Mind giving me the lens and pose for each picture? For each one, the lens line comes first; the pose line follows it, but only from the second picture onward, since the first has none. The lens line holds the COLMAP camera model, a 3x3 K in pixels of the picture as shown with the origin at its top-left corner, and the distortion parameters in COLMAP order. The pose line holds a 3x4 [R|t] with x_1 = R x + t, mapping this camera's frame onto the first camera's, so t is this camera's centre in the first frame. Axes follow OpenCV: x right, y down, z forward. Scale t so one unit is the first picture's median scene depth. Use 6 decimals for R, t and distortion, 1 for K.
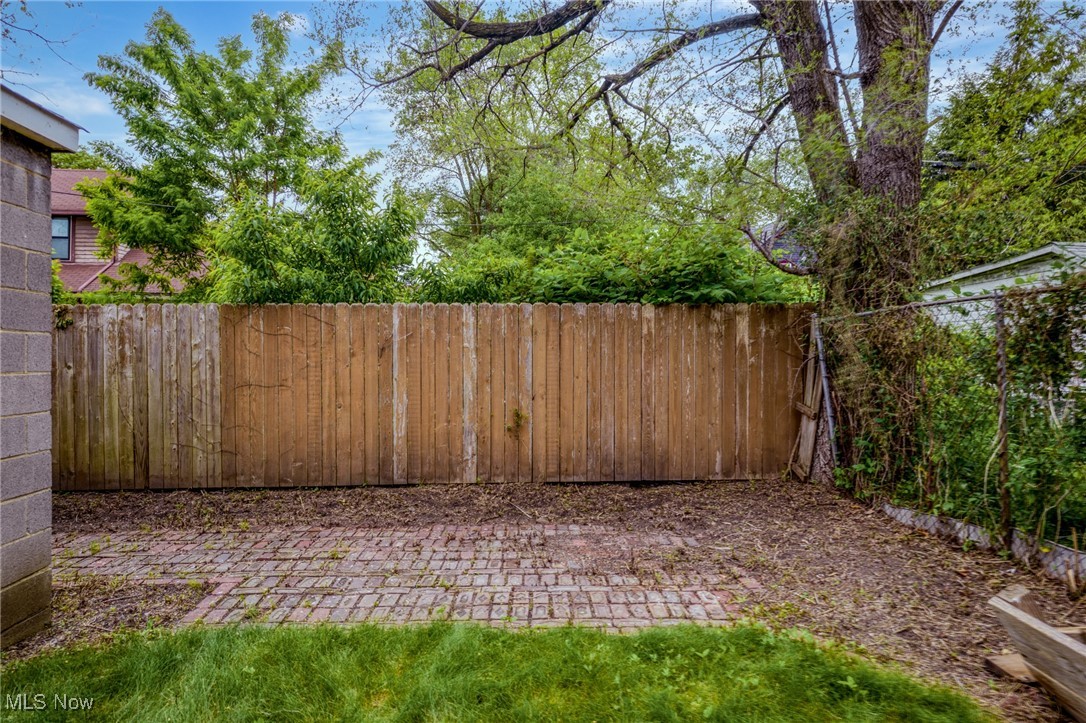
lens RADIAL K [[676.1, 0, 543.4], [0, 676.1, 361.1], [0, 0, 1]] dist [0.000995, -0.000261]
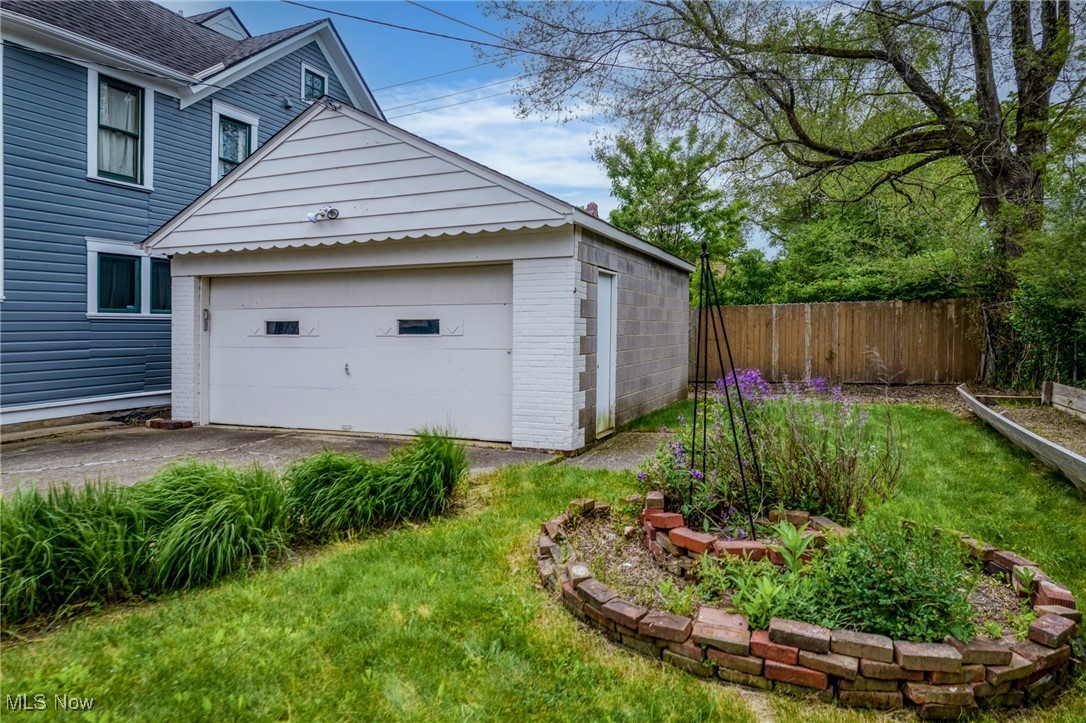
lens RADIAL K [[676.1, 0, 541.9], [0, 676.1, 362.2], [0, 0, 1]] dist [0.000995, -0.000261]
pose [[0.899308, 0.006010, -0.437275, 0.077789], [-0.010517, 0.999914, -0.007886, 0.137850], [0.437189, 0.011691, 0.899293, -1.393132]]
